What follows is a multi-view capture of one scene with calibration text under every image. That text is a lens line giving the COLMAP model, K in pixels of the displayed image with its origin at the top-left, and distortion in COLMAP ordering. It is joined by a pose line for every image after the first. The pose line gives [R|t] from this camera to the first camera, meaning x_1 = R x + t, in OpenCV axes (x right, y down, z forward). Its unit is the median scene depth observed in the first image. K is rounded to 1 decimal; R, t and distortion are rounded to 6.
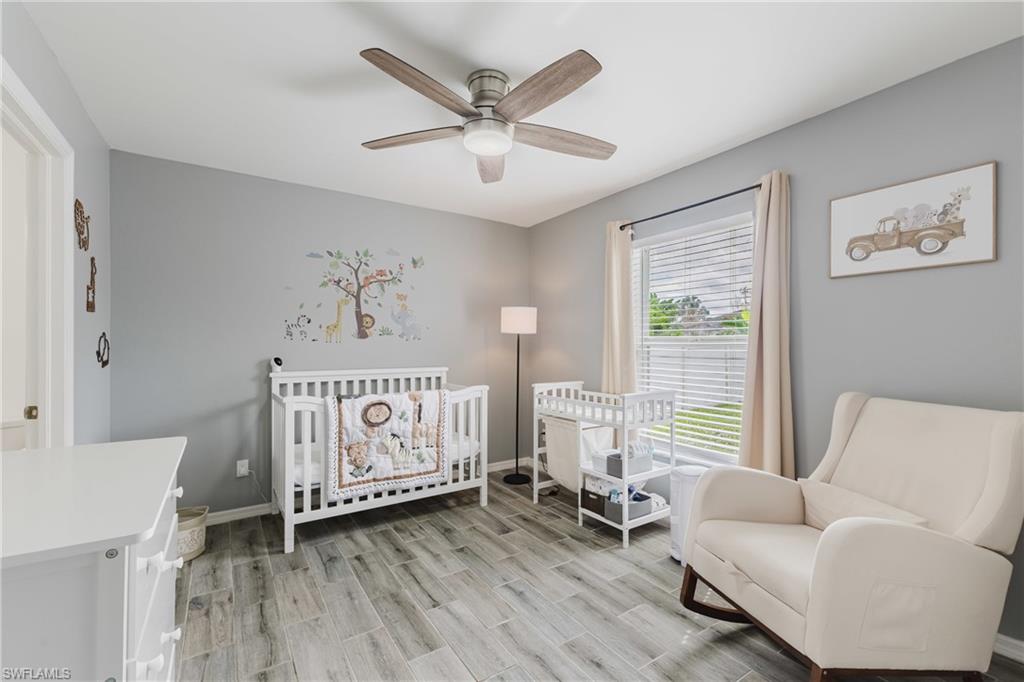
lens RADIAL K [[440.0, 0, 514.2], [0, 440.0, 340.5], [0, 0, 1]] dist [0.012520, 0.000085]
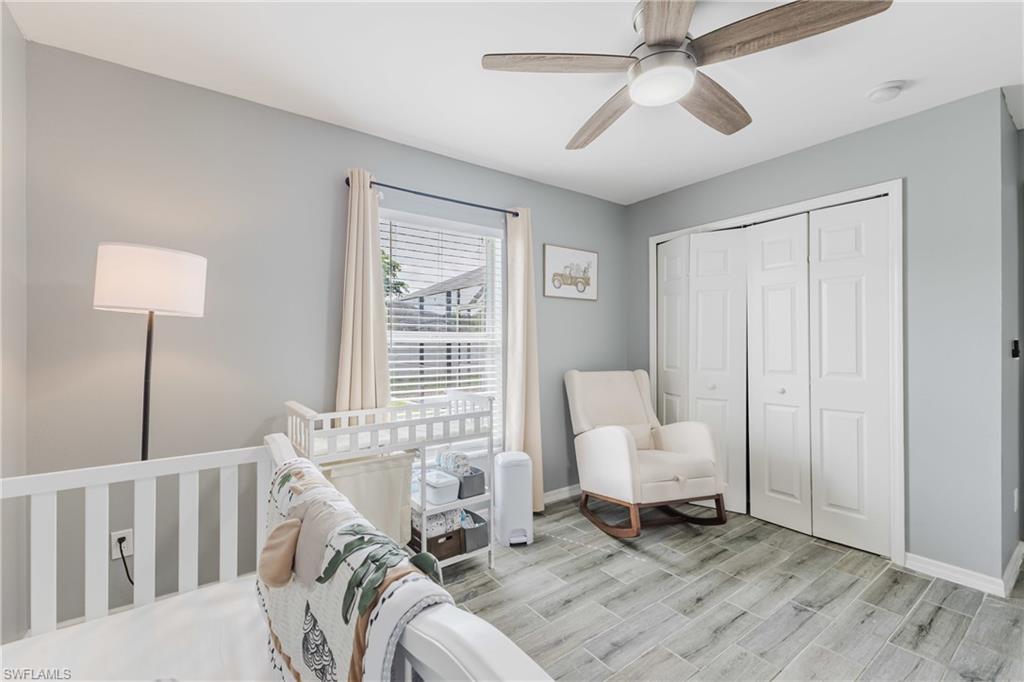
lens RADIAL K [[440.0, 0, 514.2], [0, 440.0, 340.5], [0, 0, 1]] dist [0.012520, 0.000085]
pose [[-0.050697, 0.006075, 0.998696, -0.907585], [-0.004505, 0.999970, -0.006312, 0.021624], [-0.998704, -0.004819, -0.050669, 1.411073]]
